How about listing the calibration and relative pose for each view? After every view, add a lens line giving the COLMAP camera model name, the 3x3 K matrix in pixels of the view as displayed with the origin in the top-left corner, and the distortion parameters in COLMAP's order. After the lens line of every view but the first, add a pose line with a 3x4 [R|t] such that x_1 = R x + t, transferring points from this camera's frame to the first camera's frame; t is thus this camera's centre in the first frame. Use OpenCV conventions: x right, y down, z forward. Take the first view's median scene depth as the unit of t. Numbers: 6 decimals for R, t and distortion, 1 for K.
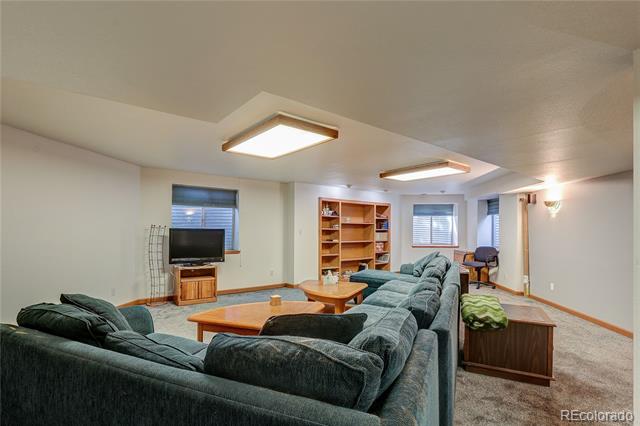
lens RADIAL K [[303.0, 0, 317.3], [0, 303.0, 226.1], [0, 0, 1]] dist [0.000718, 0.000346]
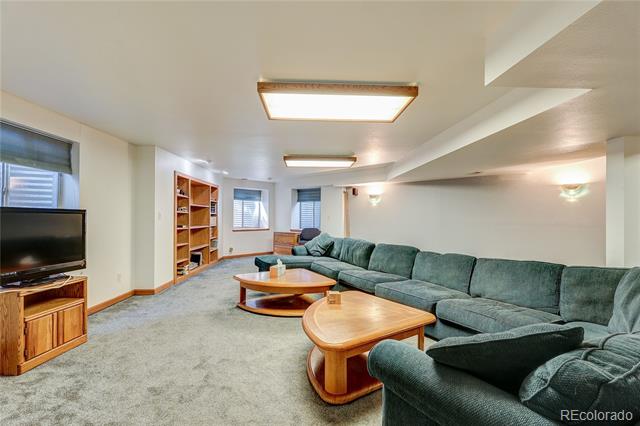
lens RADIAL K [[303.0, 0, 317.3], [0, 303.0, 226.1], [0, 0, 1]] dist [0.000718, 0.000346]
pose [[0.580140, -0.027688, 0.814046, -0.433680], [-0.014896, 0.998894, 0.044592, 0.005262], [-0.814381, -0.037996, 0.579086, 0.273607]]
